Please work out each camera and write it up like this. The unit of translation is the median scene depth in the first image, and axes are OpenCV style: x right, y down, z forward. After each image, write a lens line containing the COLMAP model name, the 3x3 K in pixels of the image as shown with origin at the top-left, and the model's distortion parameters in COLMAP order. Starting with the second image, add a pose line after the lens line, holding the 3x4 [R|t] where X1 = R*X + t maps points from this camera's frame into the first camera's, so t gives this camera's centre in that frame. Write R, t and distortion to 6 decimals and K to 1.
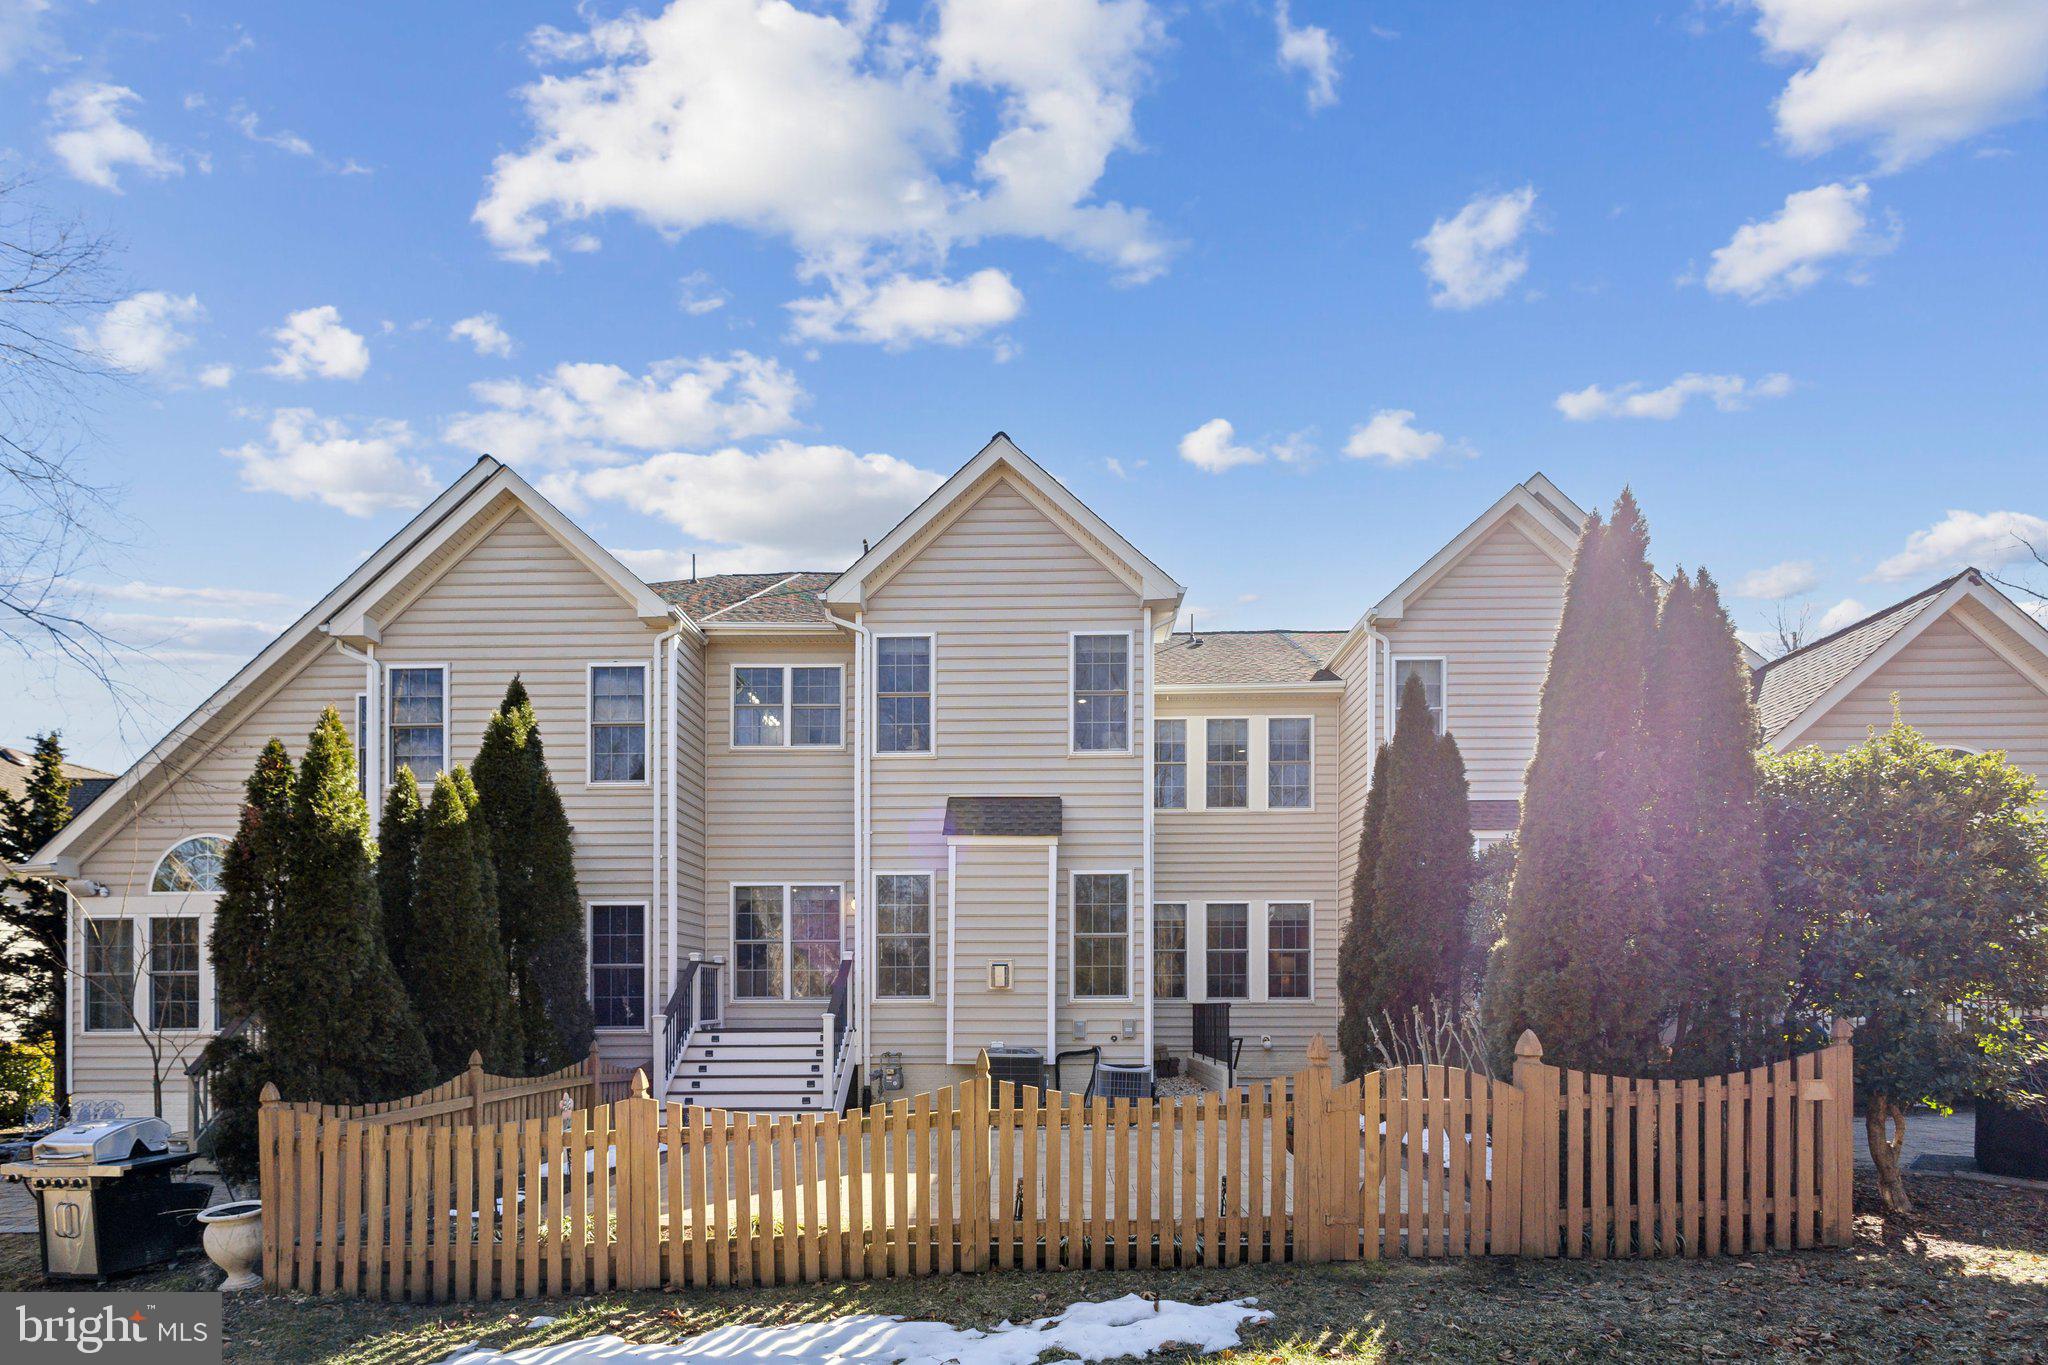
lens RADIAL K [[954.6, 0, 1024.0], [0, 954.6, 682.5], [0, 0, 1]] dist [0.010406, 0.000277]
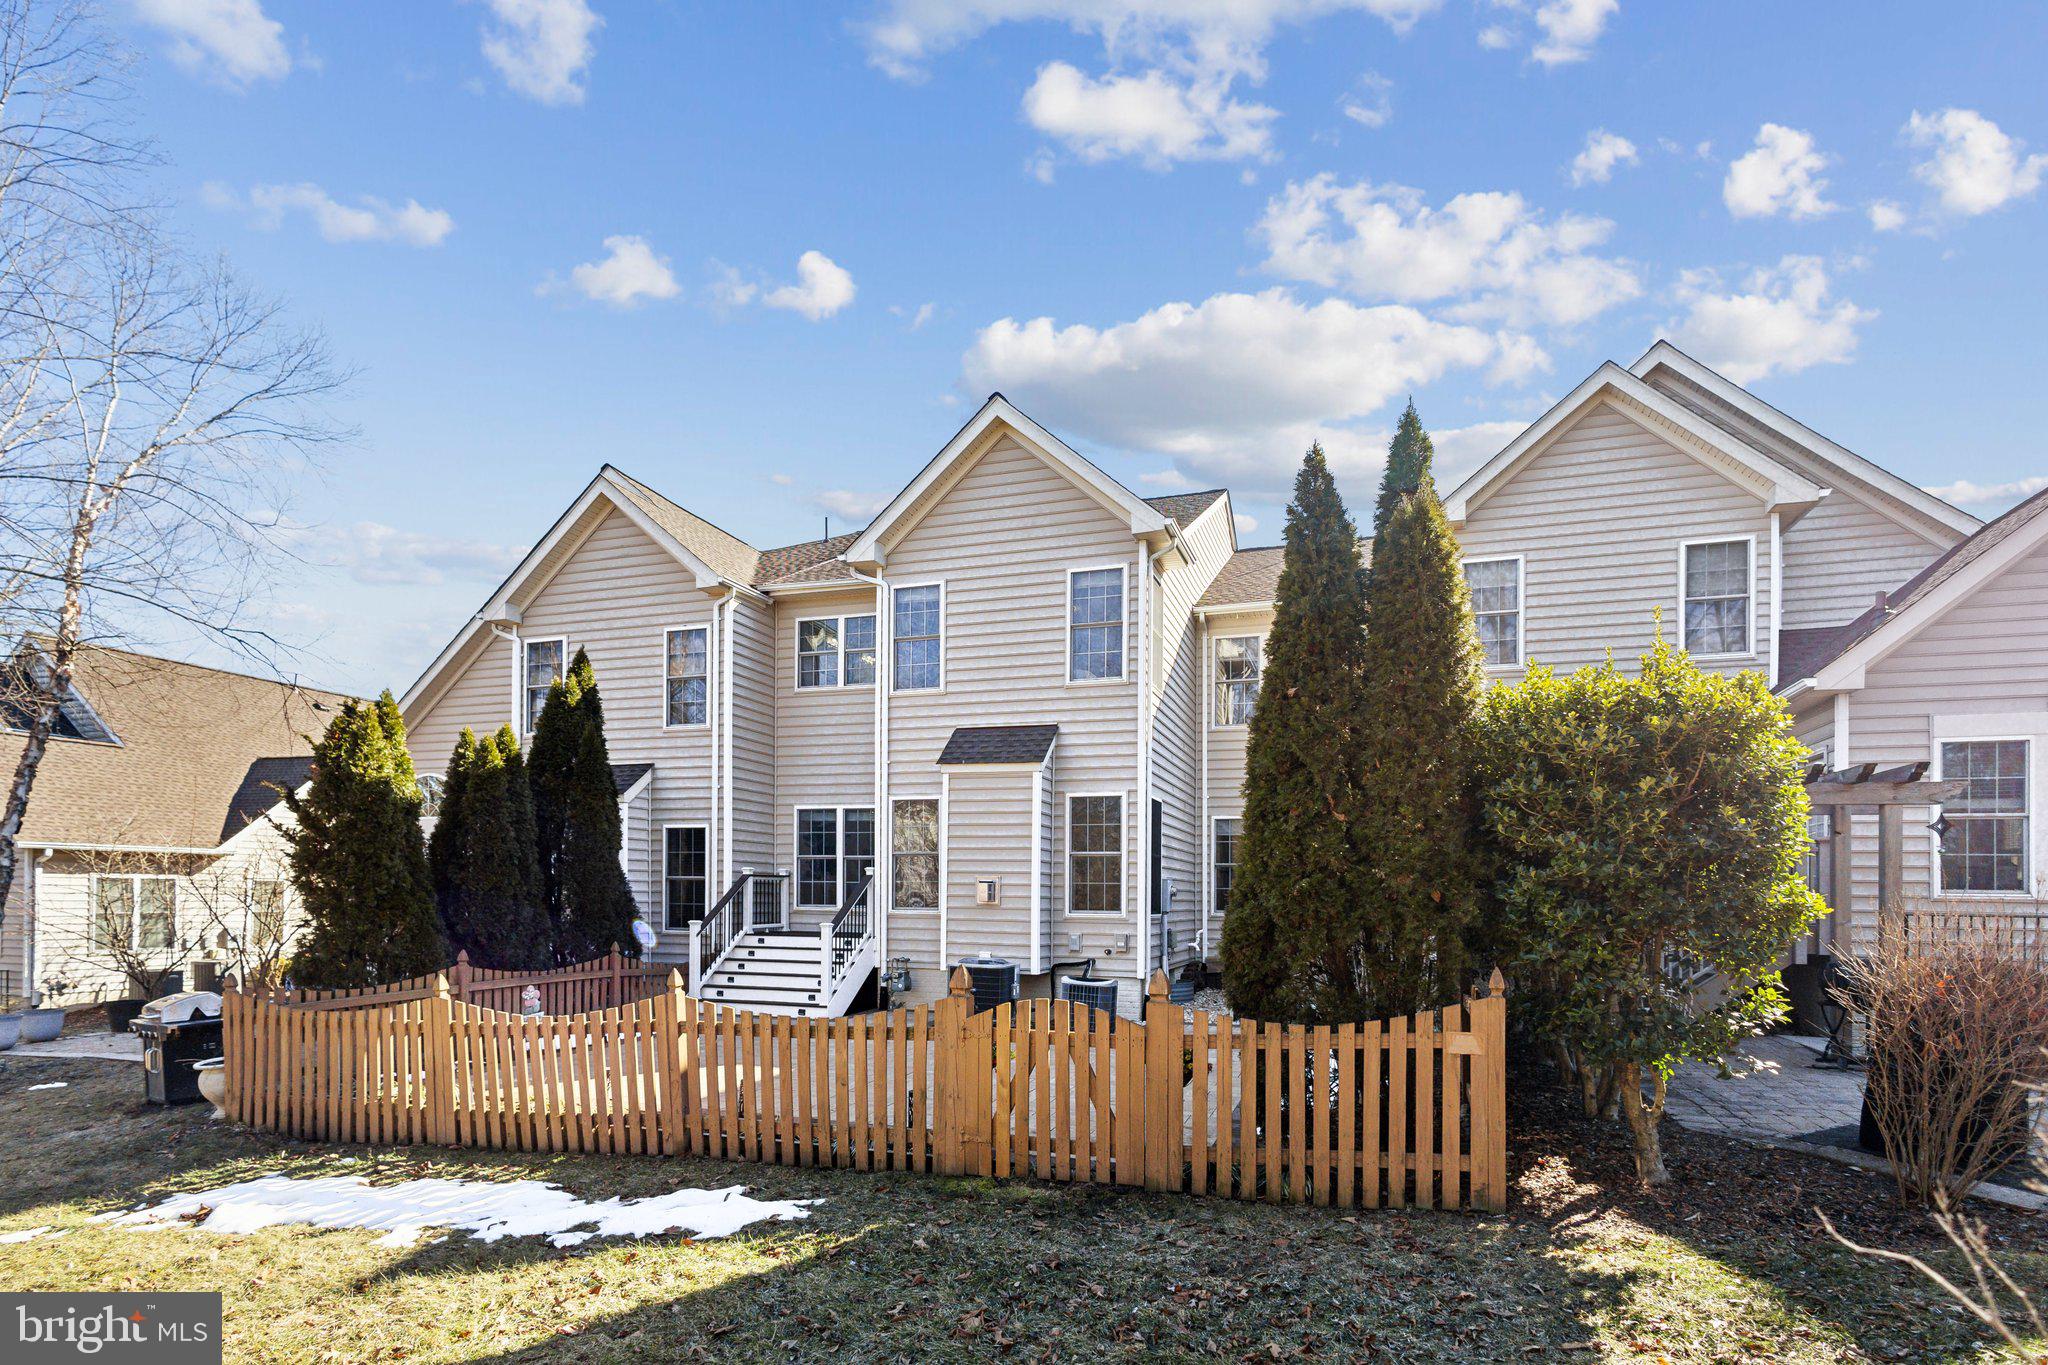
lens RADIAL K [[900.9, 0, 1022.2], [0, 900.9, 594.4], [0, 0, 1]] dist [0.009343, 0.000155]
pose [[0.961261, -0.070955, -0.266349, 0.309280], [0.069813, 0.997465, -0.013764, -0.016985], [0.266651, -0.005364, 0.963778, 0.011616]]
